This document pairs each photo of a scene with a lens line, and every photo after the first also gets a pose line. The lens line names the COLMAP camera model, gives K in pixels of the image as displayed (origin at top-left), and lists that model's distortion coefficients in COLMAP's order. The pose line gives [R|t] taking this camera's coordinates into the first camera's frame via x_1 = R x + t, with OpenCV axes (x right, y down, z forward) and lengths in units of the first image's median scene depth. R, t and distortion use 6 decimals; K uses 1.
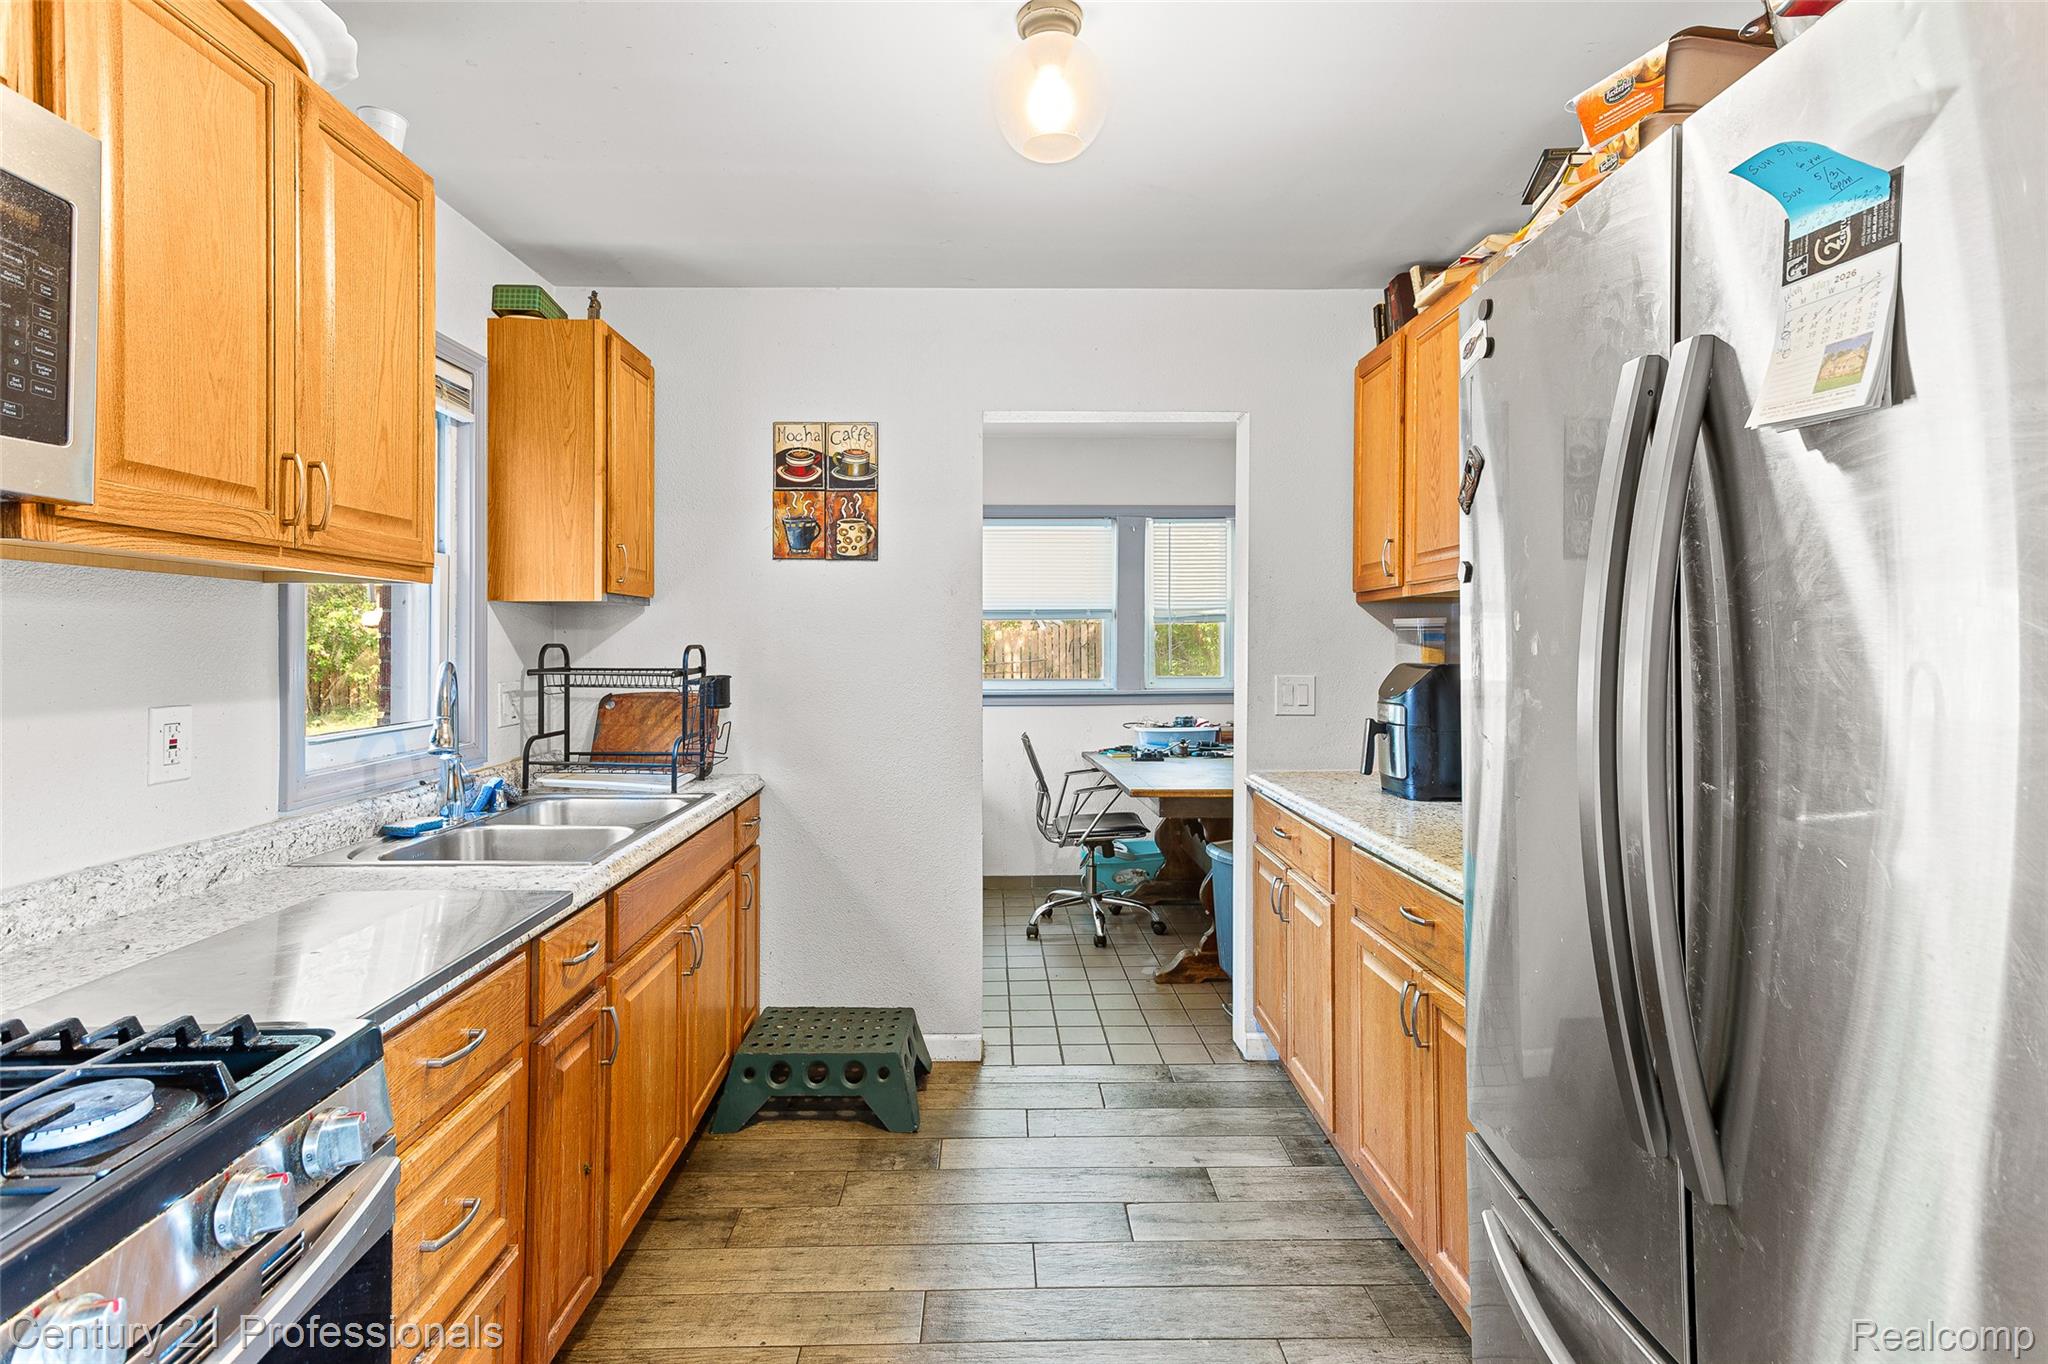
lens RADIAL K [[1010.2, 0, 1020.5], [0, 1010.2, 644.6], [0, 0, 1]] dist [0.001820, 0.019740]
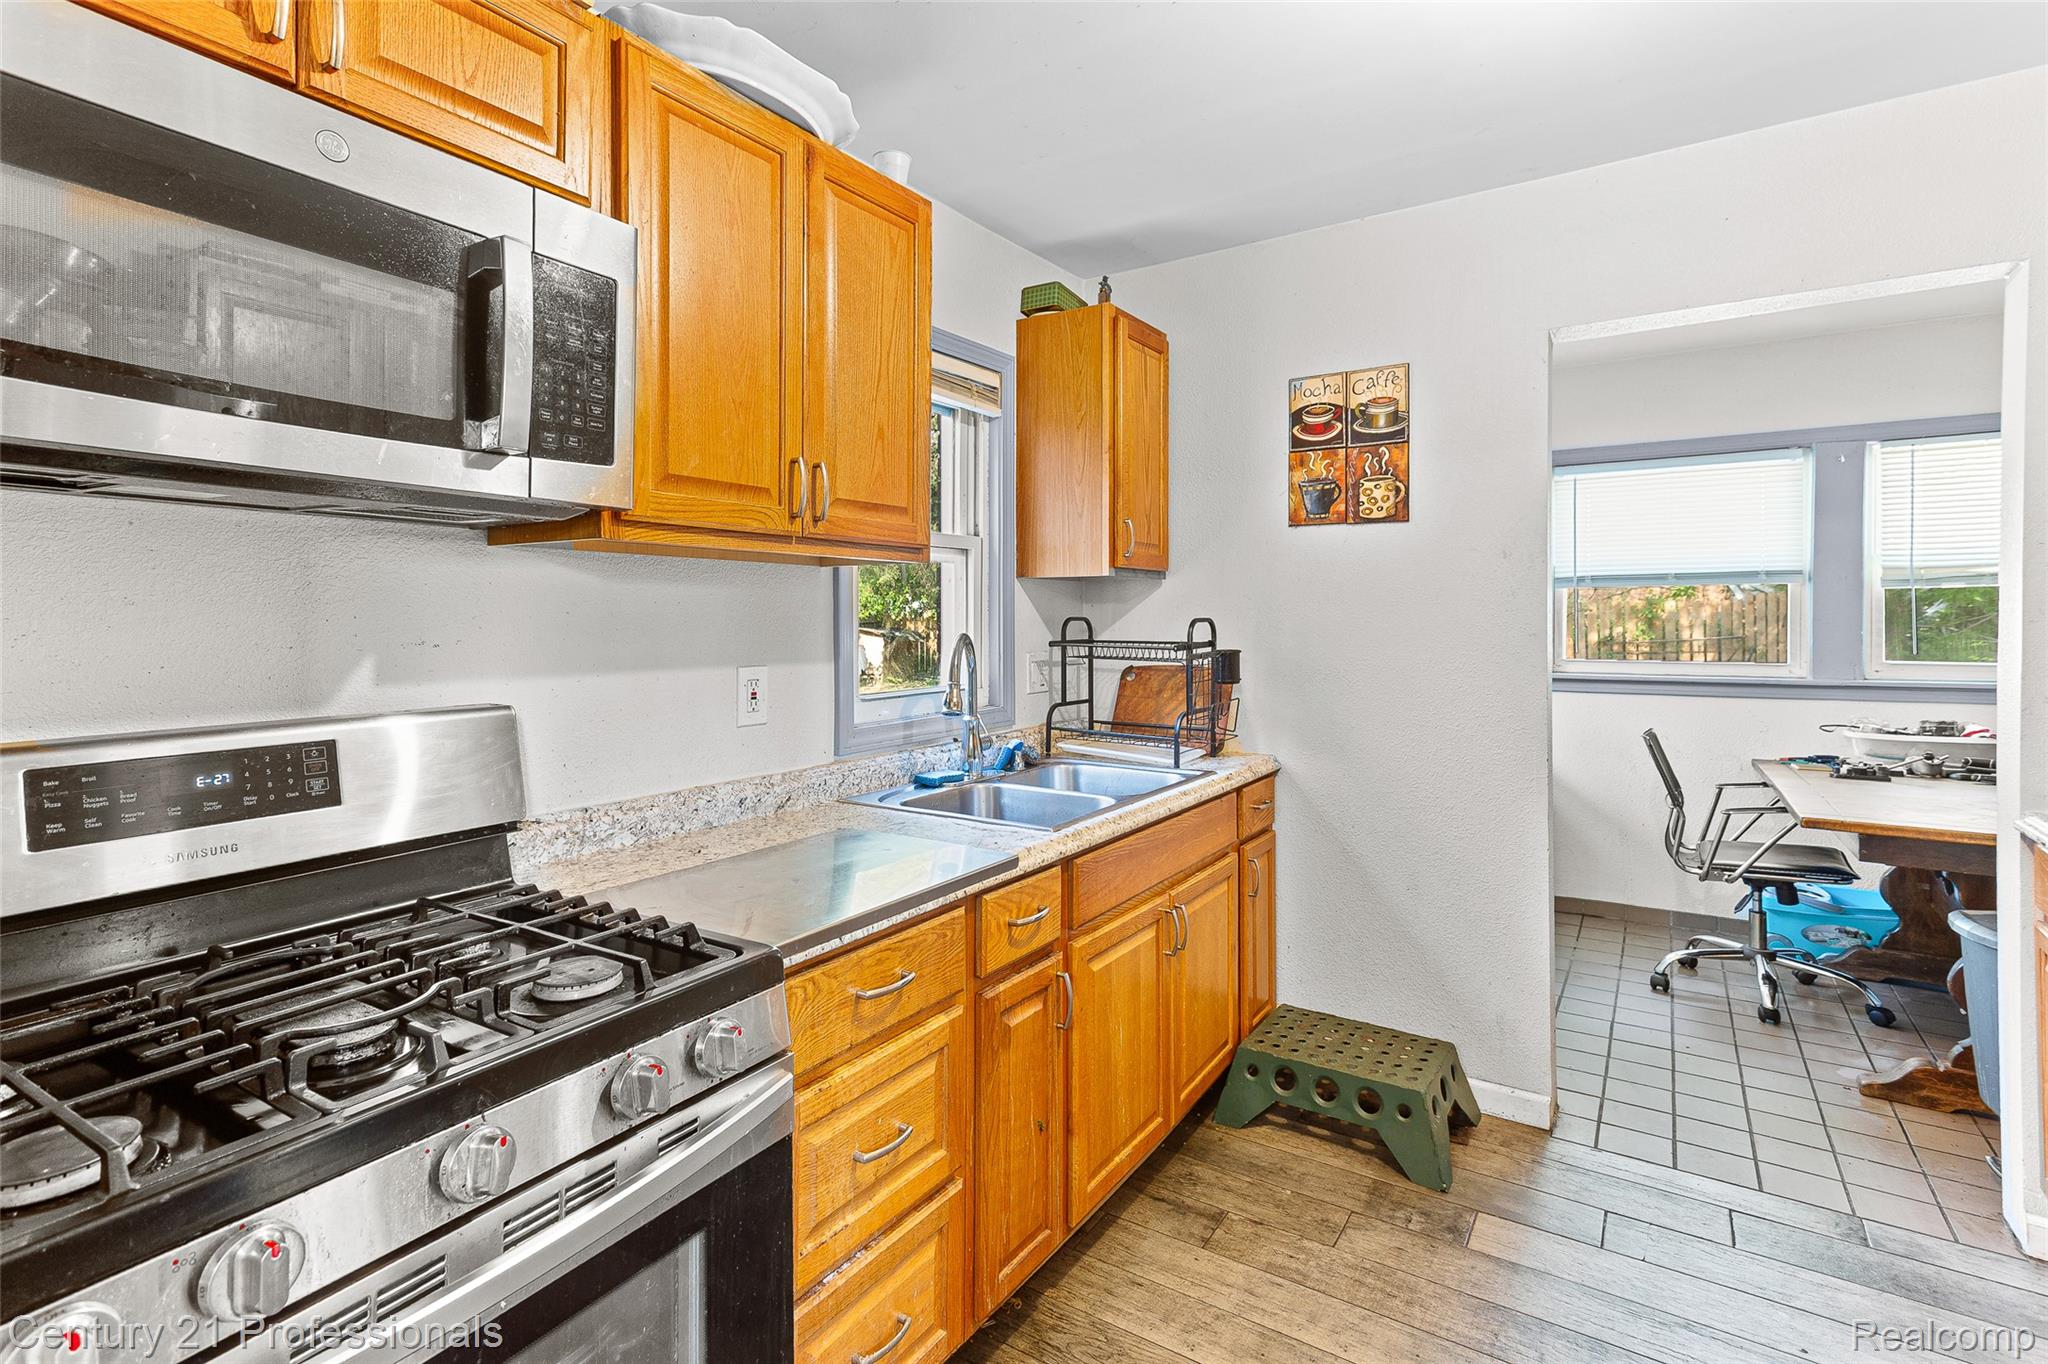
lens RADIAL K [[1013.1, 0, 997.2], [0, 1013.1, 624.3], [0, 0, 1]] dist [0.015750, 0.006776]
pose [[0.815277, 0.002747, -0.579064, 0.087808], [0.000474, 0.999985, 0.005412, 0.000904], [0.579070, -0.004686, 0.815264, 0.087288]]
